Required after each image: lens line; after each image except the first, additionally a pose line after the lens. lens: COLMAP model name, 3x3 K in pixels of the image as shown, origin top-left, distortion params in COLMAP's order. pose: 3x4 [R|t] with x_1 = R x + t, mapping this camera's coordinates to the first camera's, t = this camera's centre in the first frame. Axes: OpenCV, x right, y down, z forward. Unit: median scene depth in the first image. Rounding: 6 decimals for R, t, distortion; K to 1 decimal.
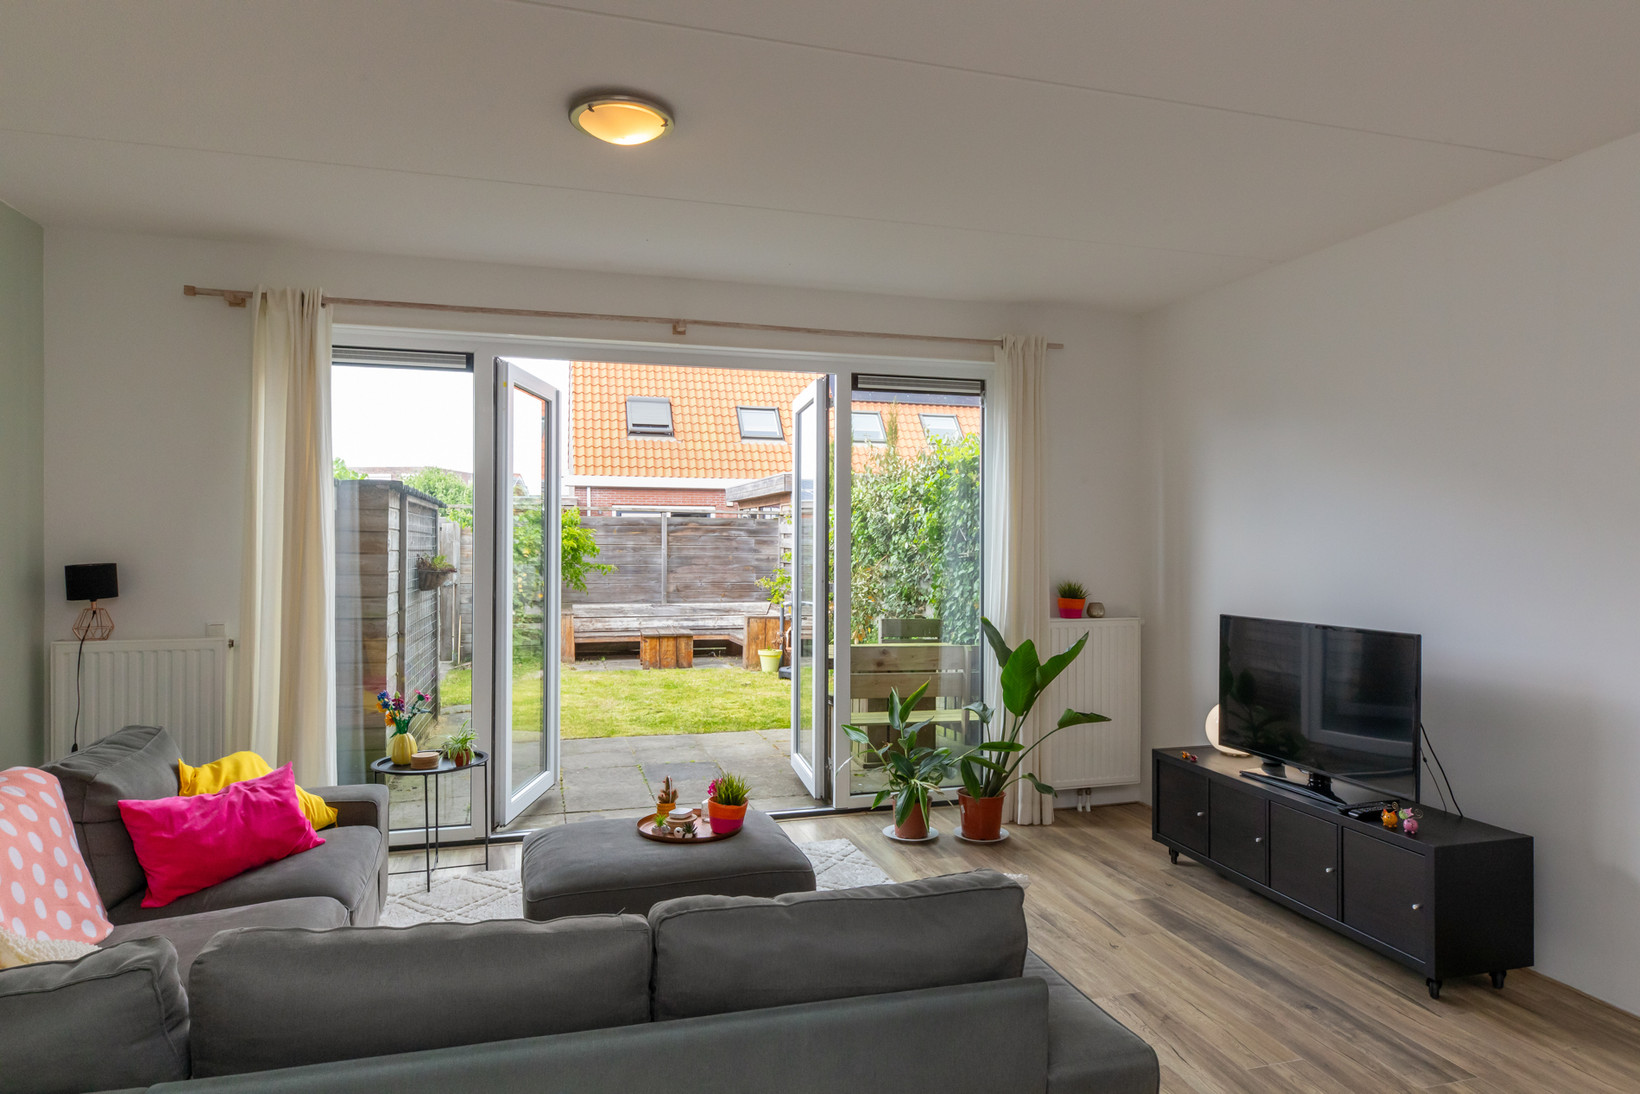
lens RADIAL K [[984.3, 0, 812.2], [0, 984.3, 550.2], [0, 0, 1]] dist [0.003002, 0.001957]
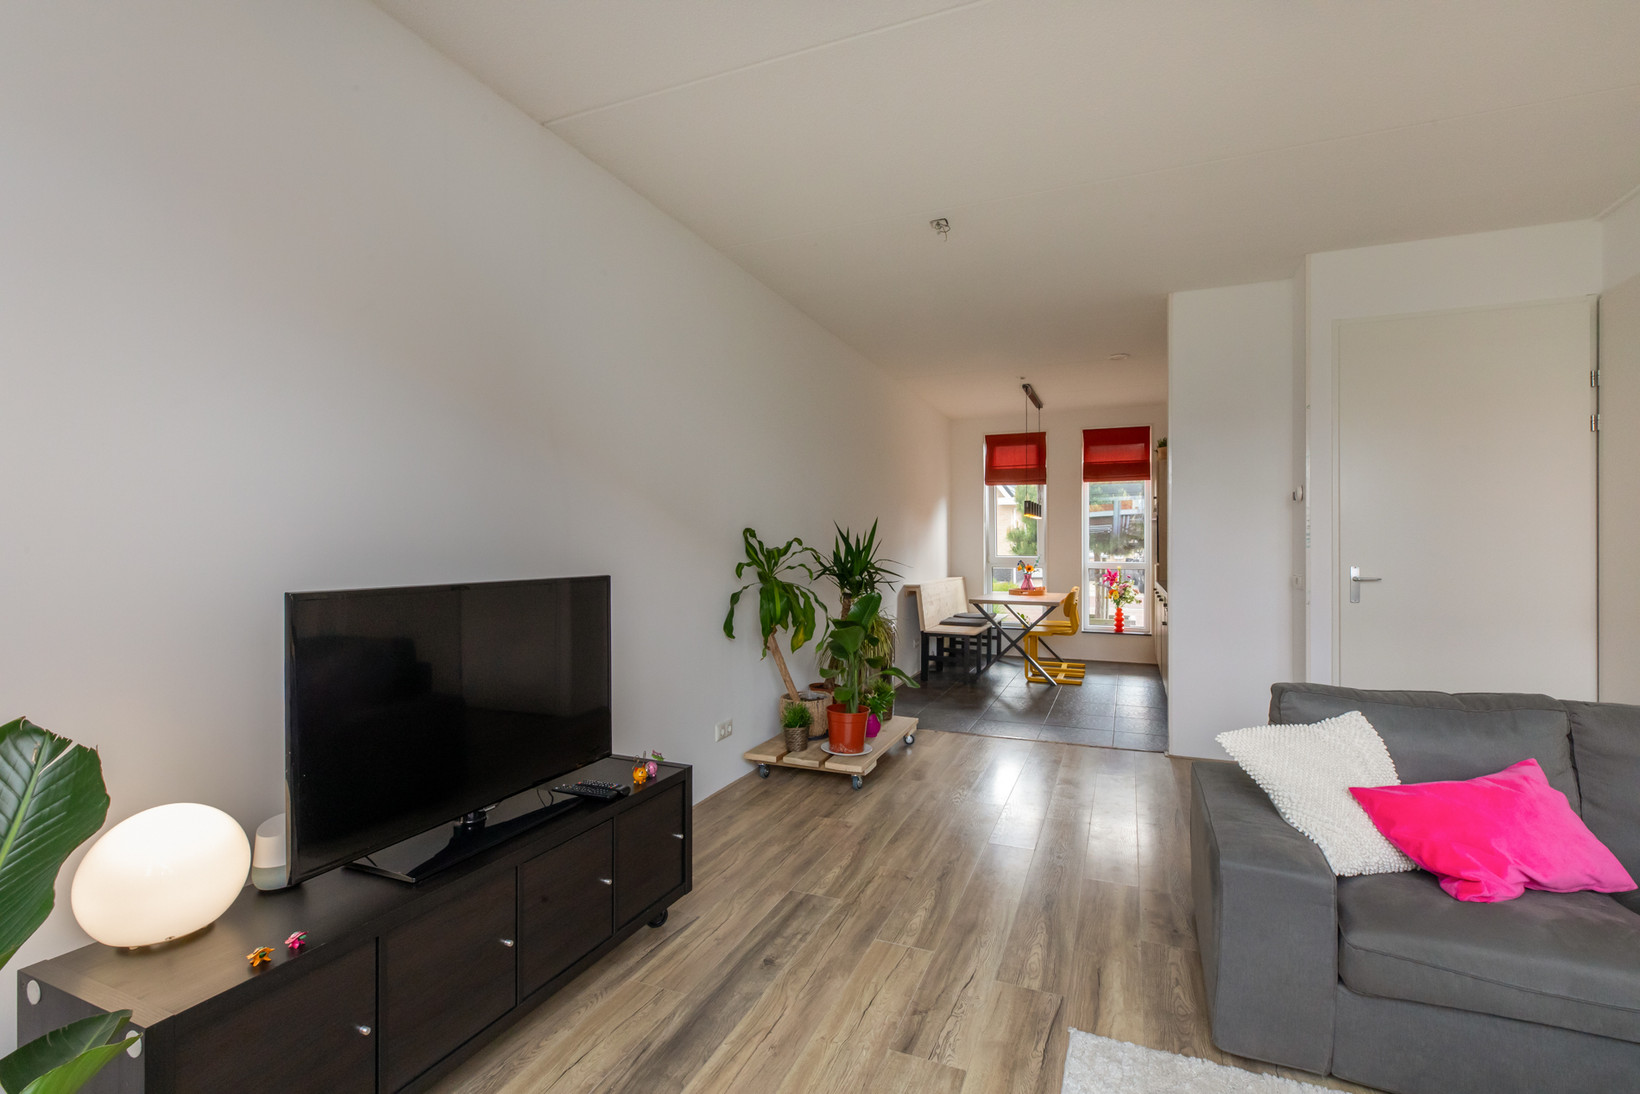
lens RADIAL K [[756.1, 0, 826.0], [0, 756.1, 547.4], [0, 0, 1]] dist [0.005752, -0.000220]
pose [[-0.795326, -0.003316, 0.606172, 0.012704], [0.000442, 0.999982, 0.006050, 0.041177], [-0.606181, 0.005080, -0.795310, 1.107966]]
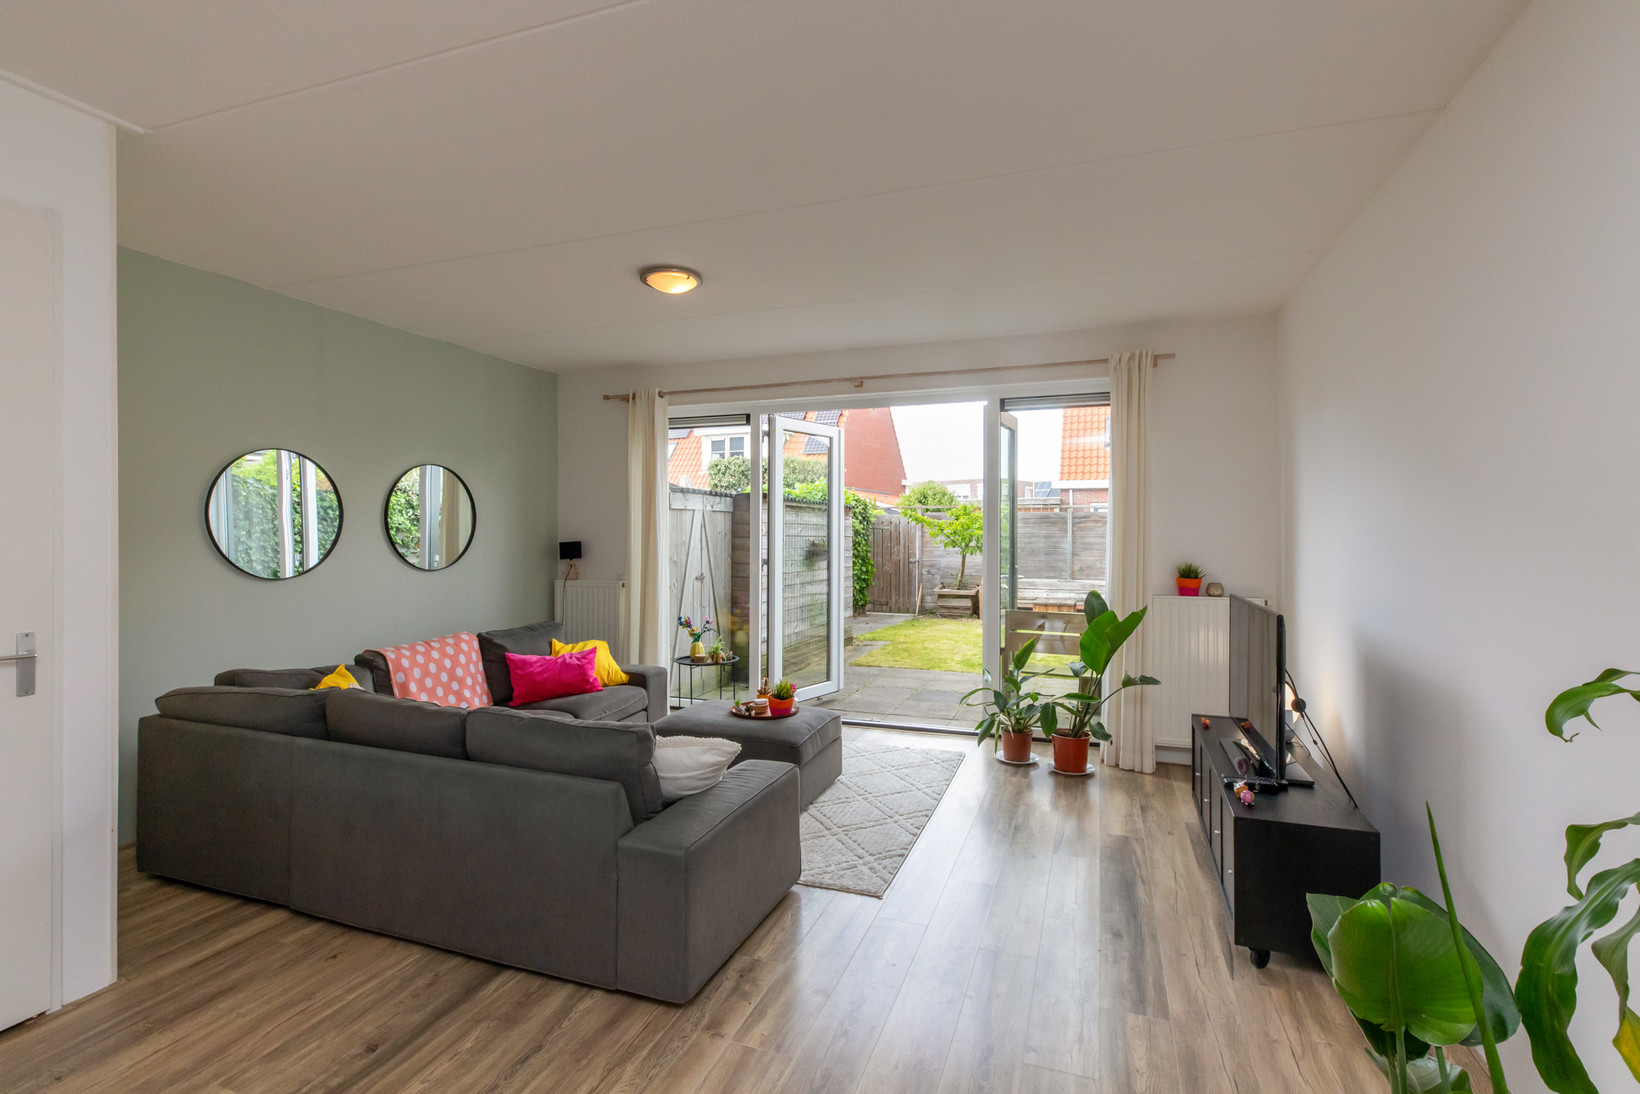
lens RADIAL K [[756.1, 0, 814.0], [0, 756.1, 537.9], [0, 0, 1]] dist [0.005752, -0.000220]
pose [[0.805809, 0.001832, -0.592172, 0.529456], [-0.002945, 0.999995, -0.000913, 0.006441], [0.592168, 0.002479, 0.805811, 0.064470]]
